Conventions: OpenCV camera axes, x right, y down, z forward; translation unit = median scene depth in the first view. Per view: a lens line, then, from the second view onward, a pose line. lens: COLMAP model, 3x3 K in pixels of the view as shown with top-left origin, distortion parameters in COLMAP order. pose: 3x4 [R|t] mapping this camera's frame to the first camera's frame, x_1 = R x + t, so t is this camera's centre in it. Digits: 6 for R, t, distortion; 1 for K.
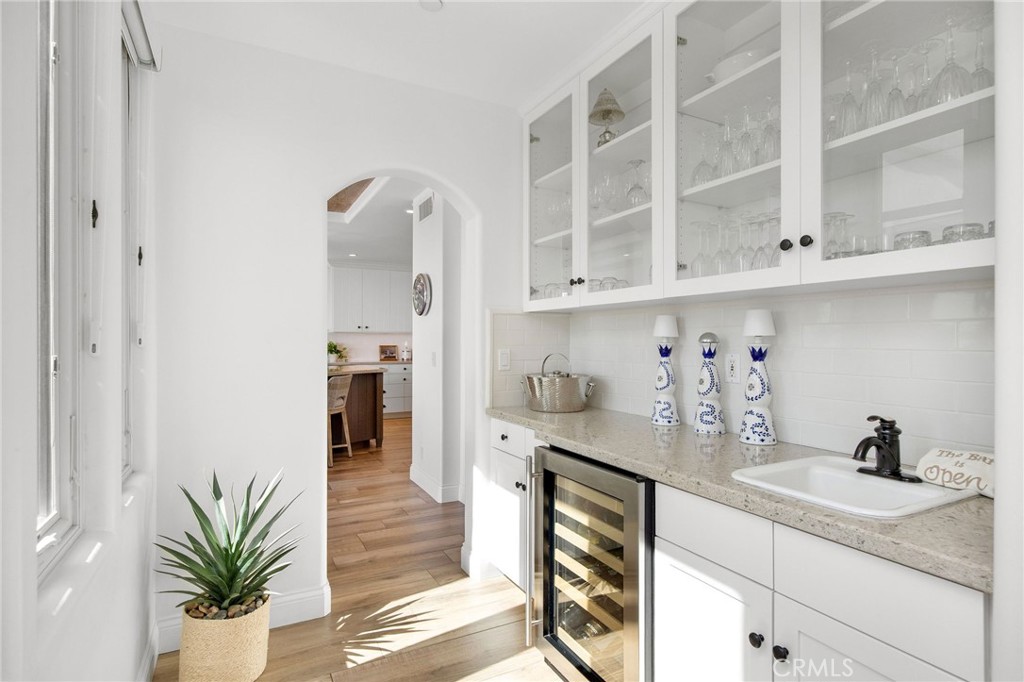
lens RADIAL K [[528.8, 0, 512.0], [0, 528.8, 341.0], [0, 0, 1]] dist [-0.000063, -0.000008]
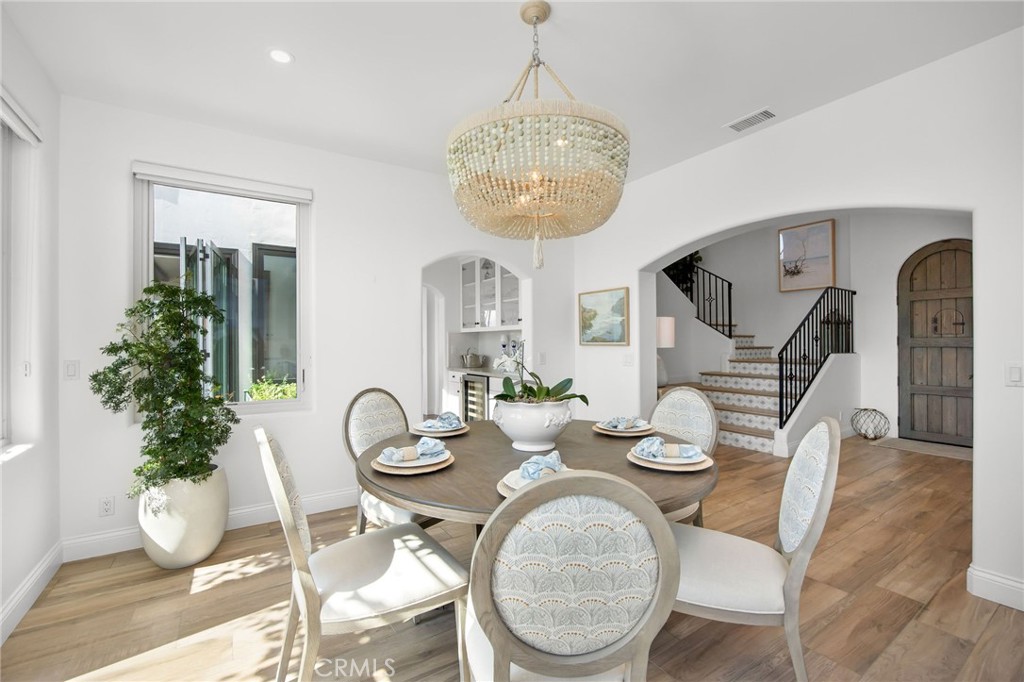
lens RADIAL K [[439.1, 0, 512.0], [0, 439.1, 341.0], [0, 0, 1]] dist [0.000403, 0.000061]
pose [[0.994394, -0.008354, 0.105407, 0.055850], [0.008881, 0.999950, -0.004532, 0.001715], [-0.105364, 0.005443, 0.994419, -1.545031]]
